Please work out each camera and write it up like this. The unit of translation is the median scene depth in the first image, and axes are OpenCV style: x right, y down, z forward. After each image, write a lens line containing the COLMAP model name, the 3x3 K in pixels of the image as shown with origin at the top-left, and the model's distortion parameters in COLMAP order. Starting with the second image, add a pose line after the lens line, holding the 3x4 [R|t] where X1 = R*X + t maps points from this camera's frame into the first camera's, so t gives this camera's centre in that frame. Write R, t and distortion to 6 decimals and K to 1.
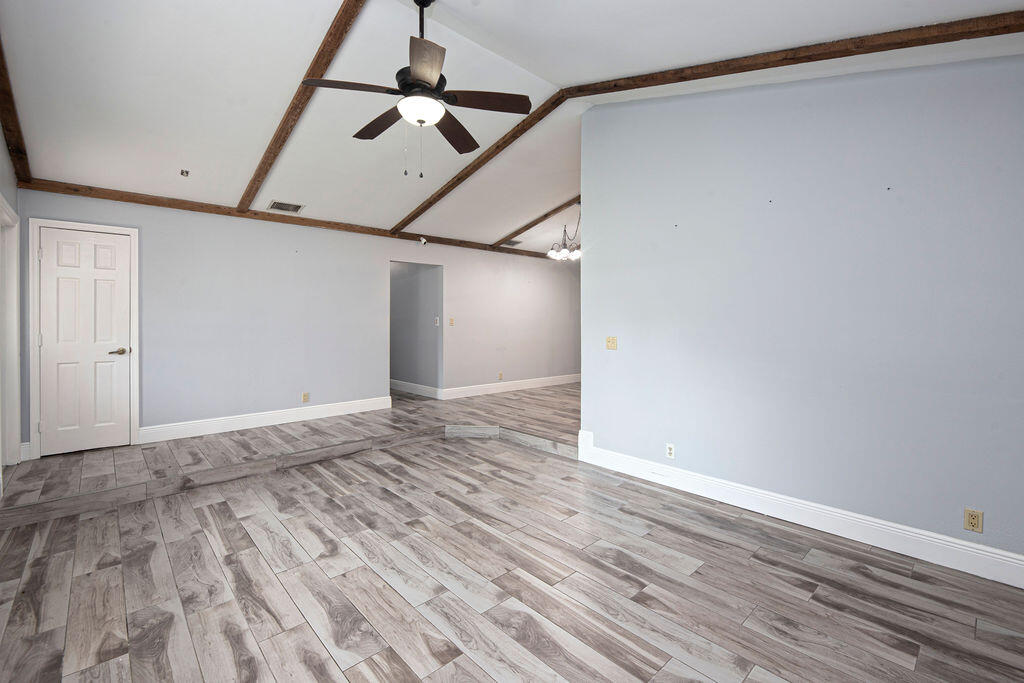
lens RADIAL K [[446.3, 0, 511.5], [0, 446.3, 329.7], [0, 0, 1]] dist [-0.002309, -0.001519]
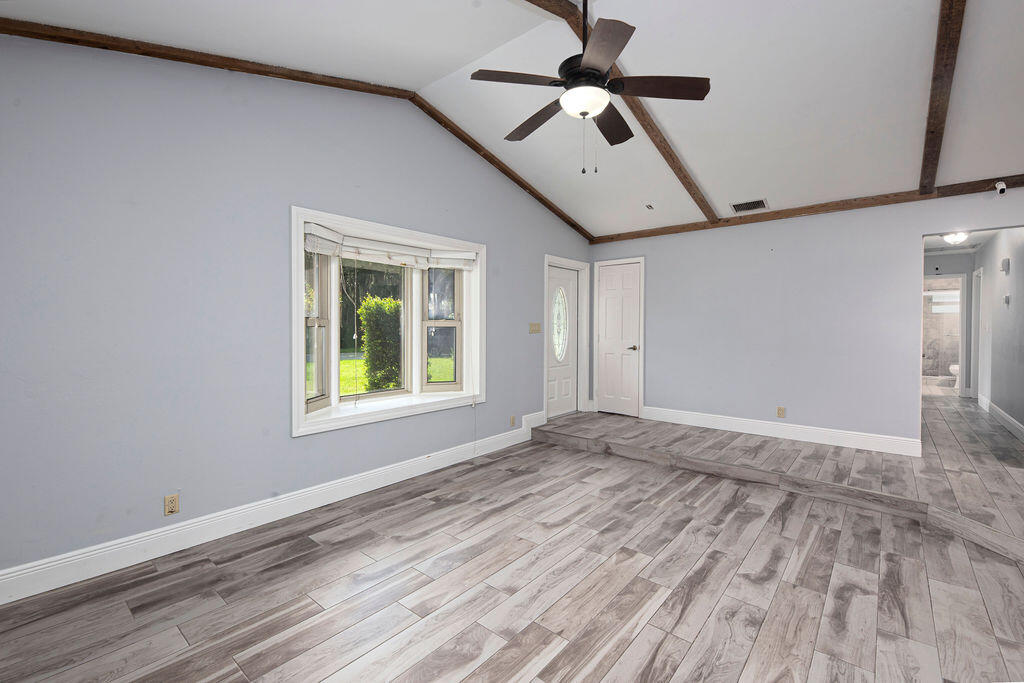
lens RADIAL K [[444.1, 0, 512.3], [0, 444.1, 330.1], [0, 0, 1]] dist [-0.001119, -0.000788]
pose [[0.127219, 0.010431, -0.991820, 0.552389], [-0.020599, 0.999757, 0.007872, -0.011380], [0.991661, 0.019429, 0.127403, 0.570167]]
